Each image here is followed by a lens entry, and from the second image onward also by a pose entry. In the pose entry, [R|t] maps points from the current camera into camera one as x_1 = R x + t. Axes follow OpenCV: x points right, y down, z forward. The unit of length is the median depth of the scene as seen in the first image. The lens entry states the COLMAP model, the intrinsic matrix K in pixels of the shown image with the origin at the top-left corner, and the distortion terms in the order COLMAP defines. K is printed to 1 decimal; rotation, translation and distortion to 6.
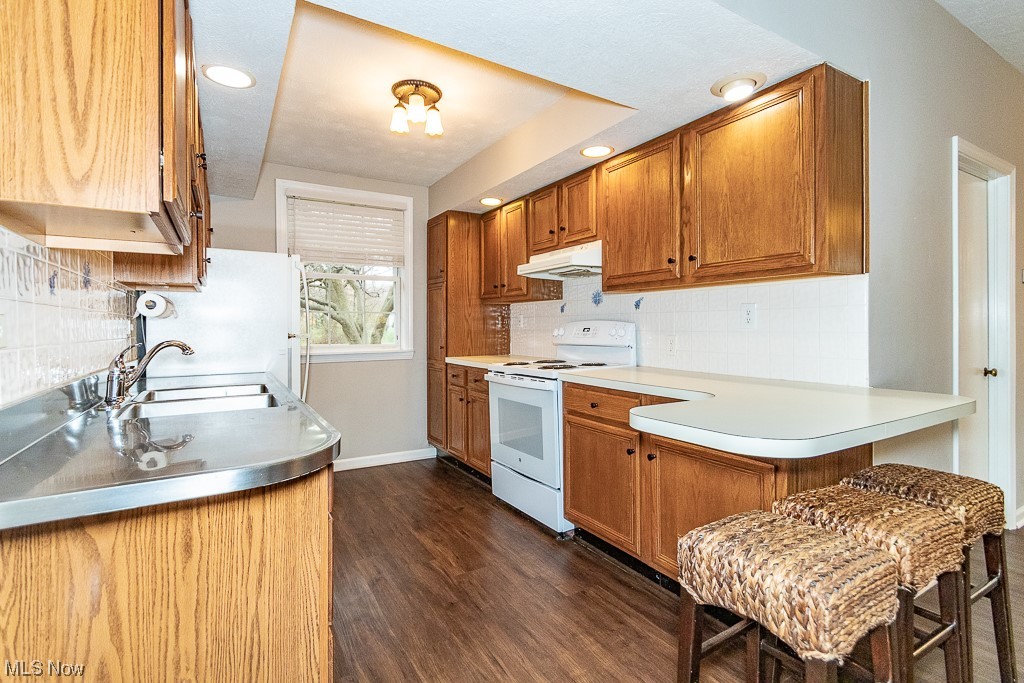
lens RADIAL K [[480.5, 0, 507.3], [0, 480.5, 329.6], [0, 0, 1]] dist [-0.000965, -0.000069]
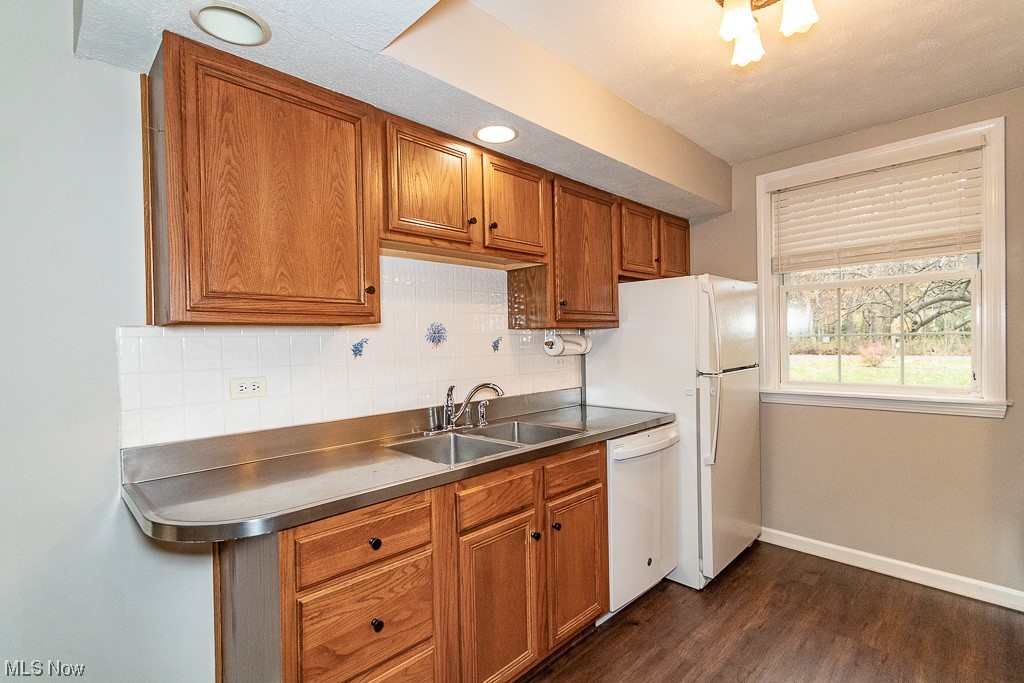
lens RADIAL K [[472.3, 0, 508.5], [0, 472.3, 346.5], [0, 0, 1]] dist [-0.001640, -0.000371]
pose [[0.230619, 0.008746, -0.973005, 0.235288], [0.013702, 0.999831, 0.012235, -0.044253], [0.972948, -0.016154, 0.230461, 0.443889]]
